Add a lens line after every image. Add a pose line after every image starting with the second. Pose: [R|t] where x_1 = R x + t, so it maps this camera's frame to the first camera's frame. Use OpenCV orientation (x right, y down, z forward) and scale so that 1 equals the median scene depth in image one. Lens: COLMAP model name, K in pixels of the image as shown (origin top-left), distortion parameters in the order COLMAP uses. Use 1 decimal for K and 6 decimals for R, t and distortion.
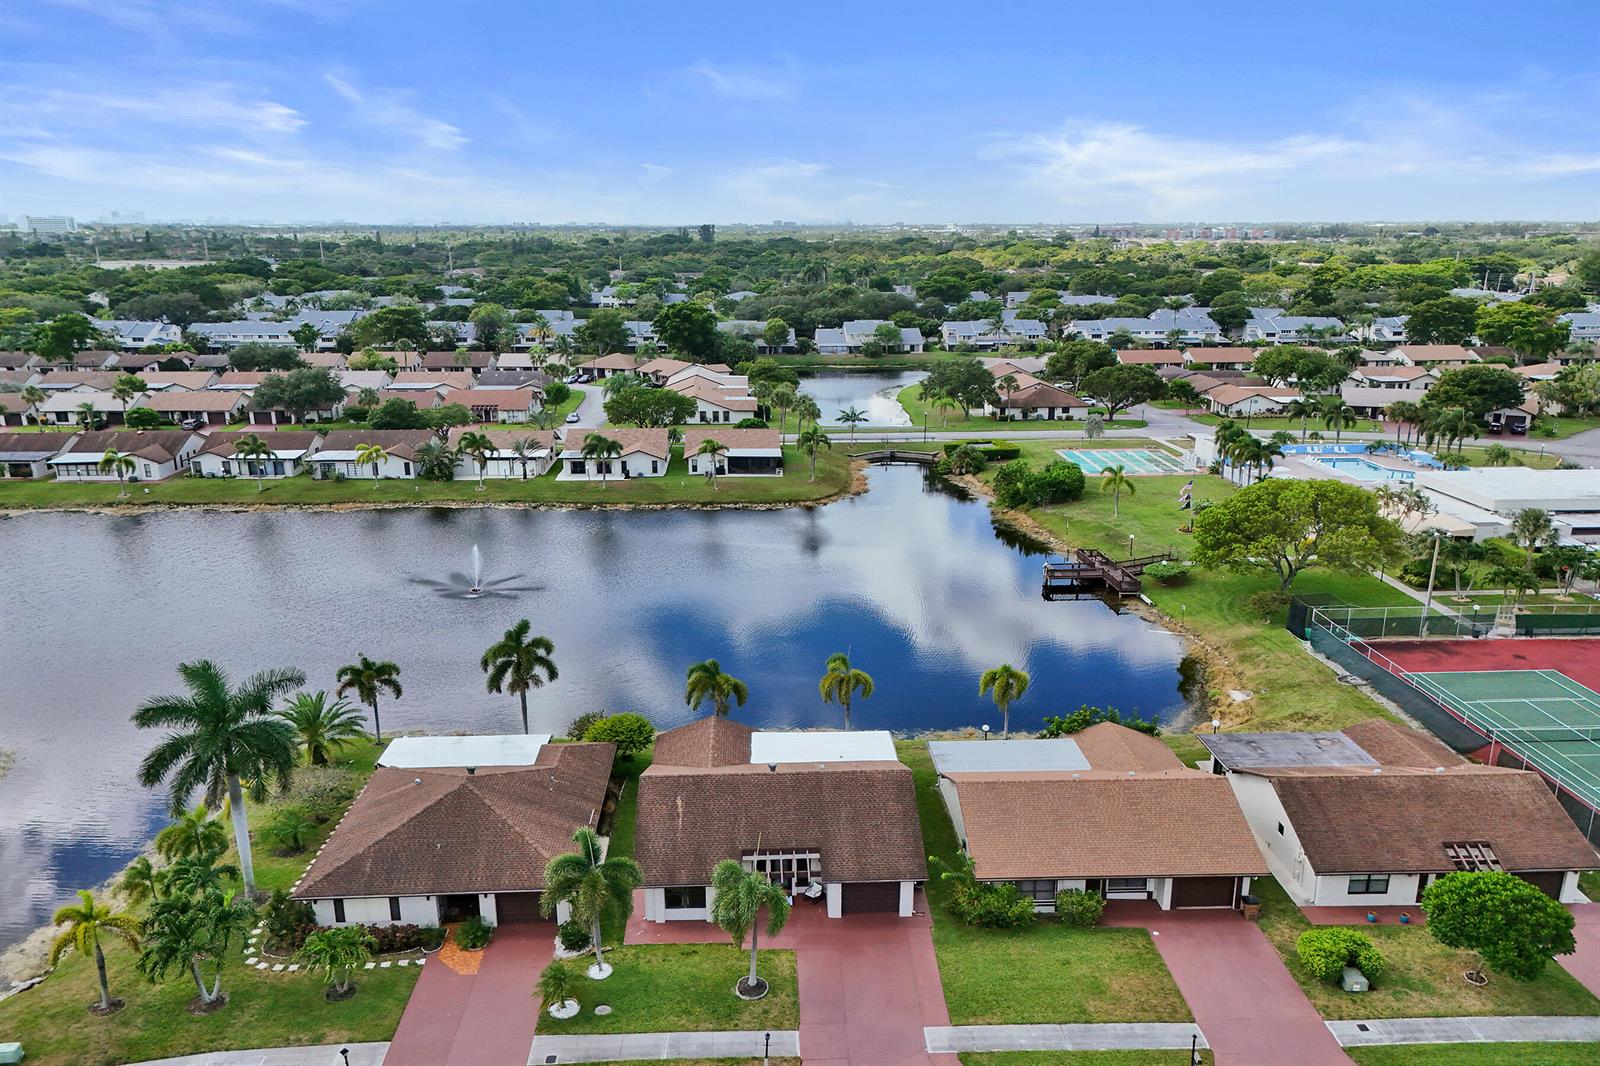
lens RADIAL K [[1098.6, 0, 805.5], [0, 1098.6, 531.1], [0, 0, 1]] dist [0.023467, -0.007551]
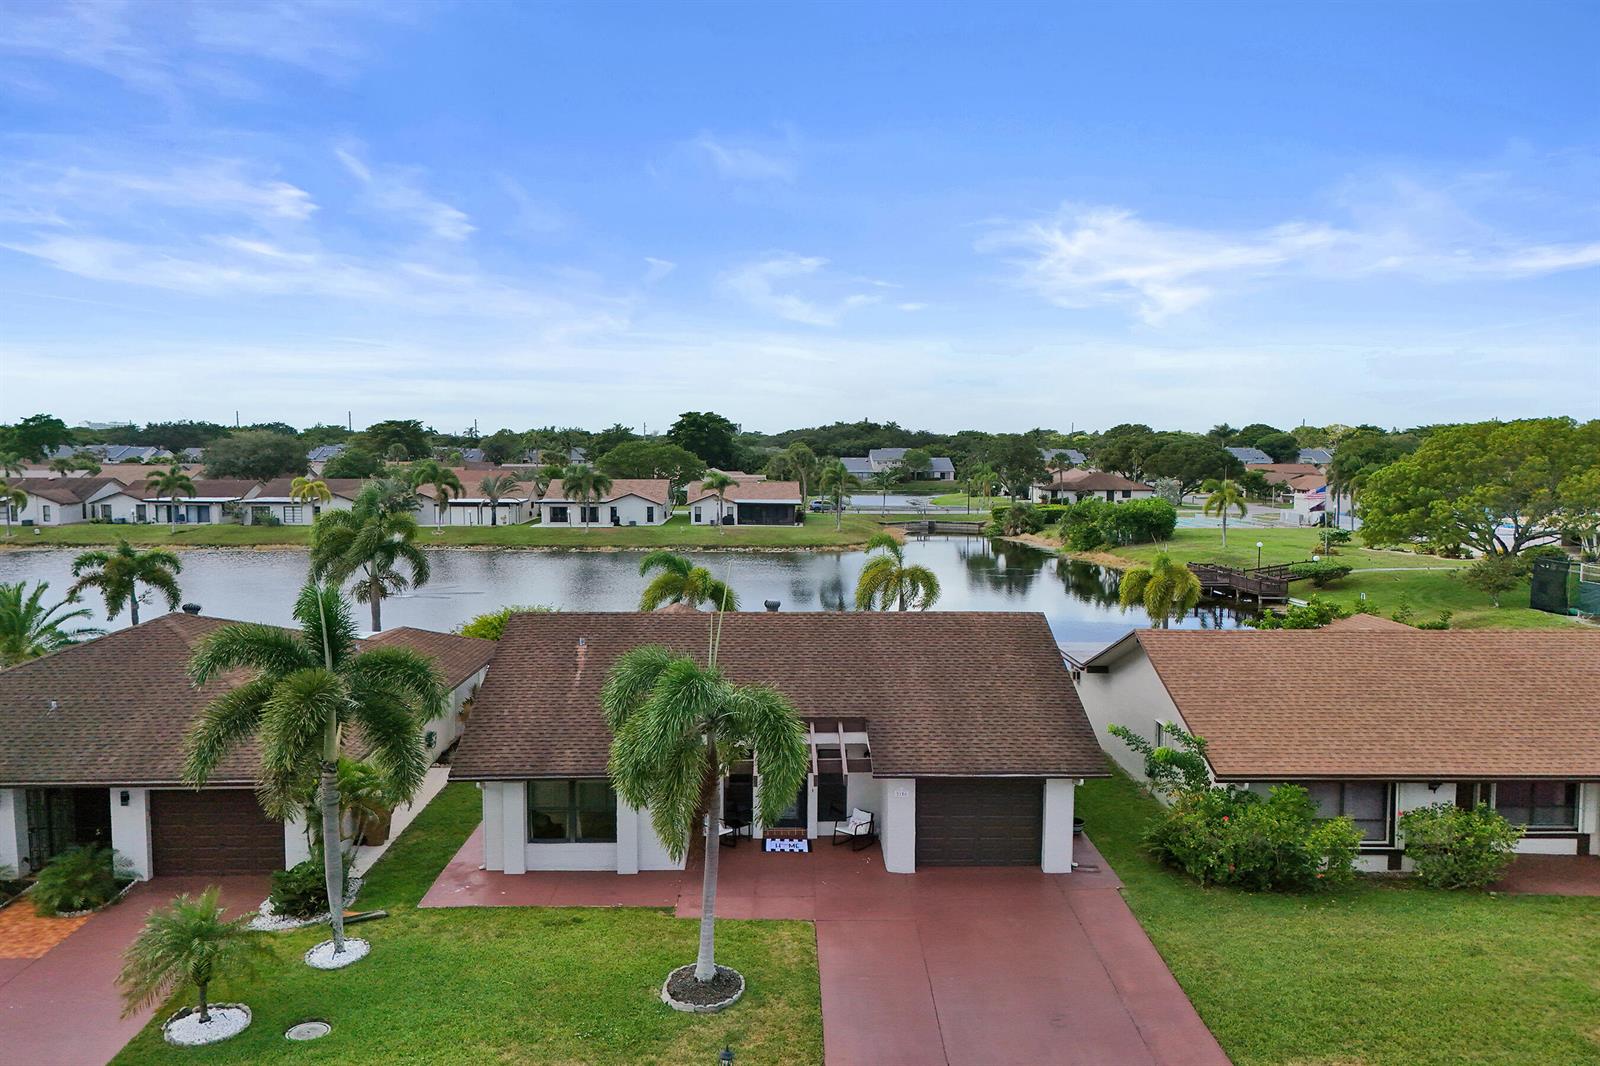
lens RADIAL K [[1098.6, 0, 805.5], [0, 1098.6, 531.1], [0, 0, 1]] dist [0.023467, -0.007551]
pose [[0.999779, 0.002367, -0.020896, -0.002275], [-0.006012, 0.984342, -0.176167, 0.184811], [0.020152, 0.176254, 0.984138, 0.333603]]
